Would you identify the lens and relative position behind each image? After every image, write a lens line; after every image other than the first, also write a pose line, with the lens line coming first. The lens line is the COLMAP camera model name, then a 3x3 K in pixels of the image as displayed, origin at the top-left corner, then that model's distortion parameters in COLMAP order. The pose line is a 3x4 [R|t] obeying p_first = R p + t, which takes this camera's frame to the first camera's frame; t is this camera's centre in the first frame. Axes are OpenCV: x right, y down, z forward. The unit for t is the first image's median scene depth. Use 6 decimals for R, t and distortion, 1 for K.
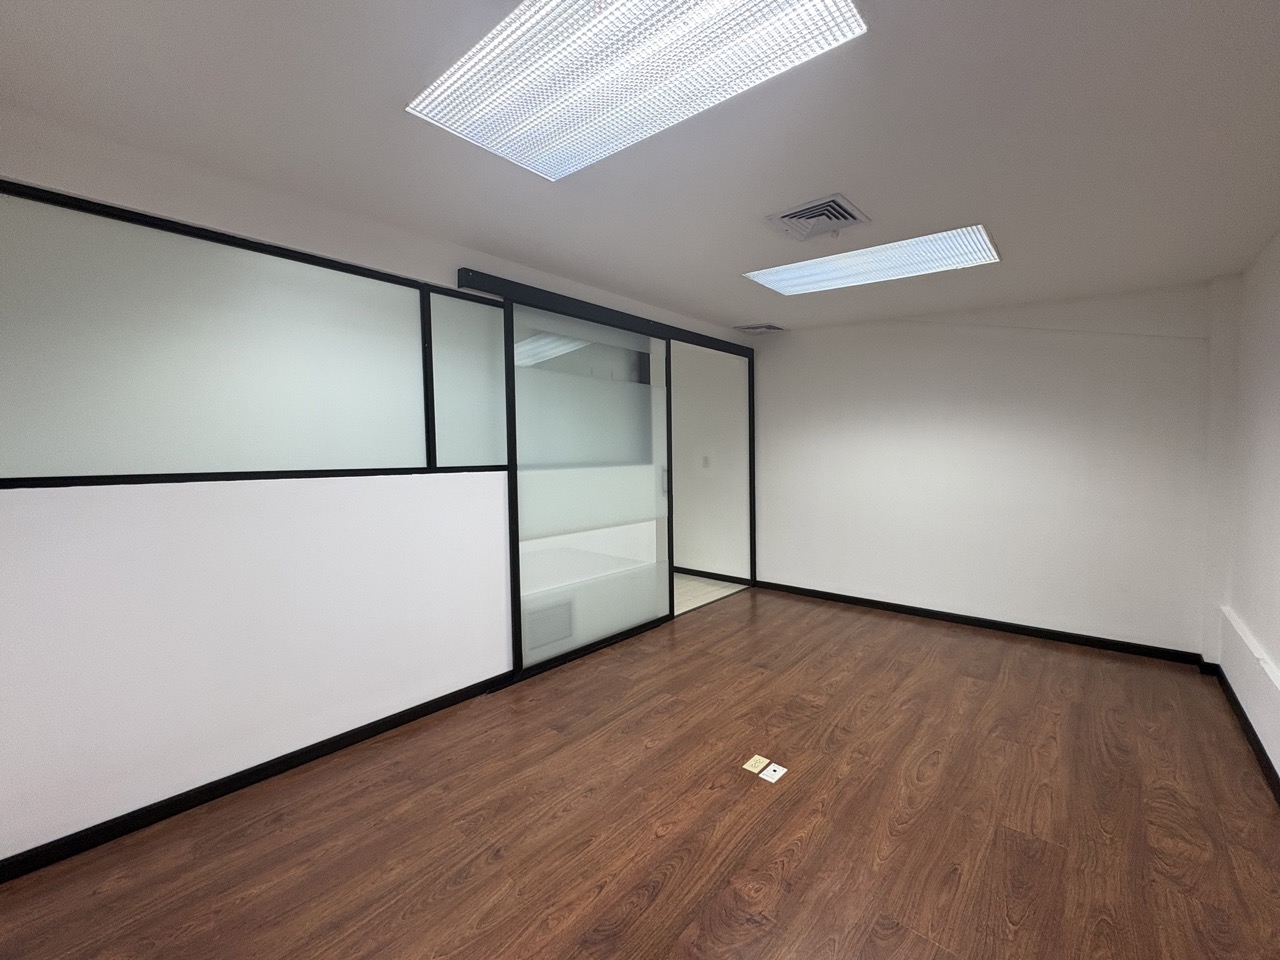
lens RADIAL K [[507.6, 0, 641.2], [0, 507.6, 477.6], [0, 0, 1]] dist [0.018073, 0.000578]
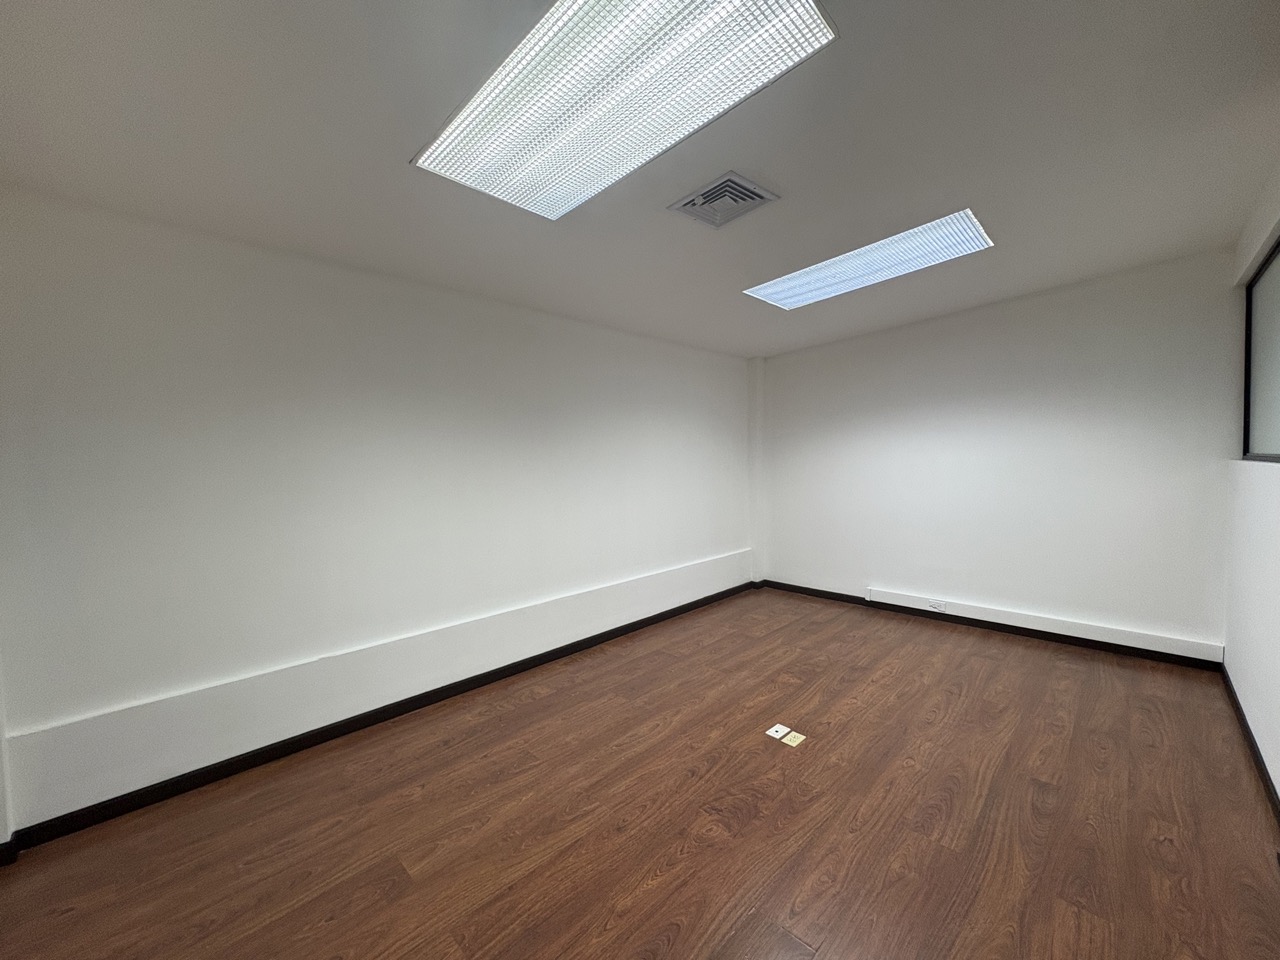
lens RADIAL K [[507.6, 0, 640.9], [0, 507.6, 481.4], [0, 0, 1]] dist [0.018073, 0.000578]
pose [[-0.999119, 0.023554, 0.034726, 0.490866], [0.026657, 0.995420, 0.091802, -0.090703], [-0.032405, 0.092647, -0.995172, 2.005141]]
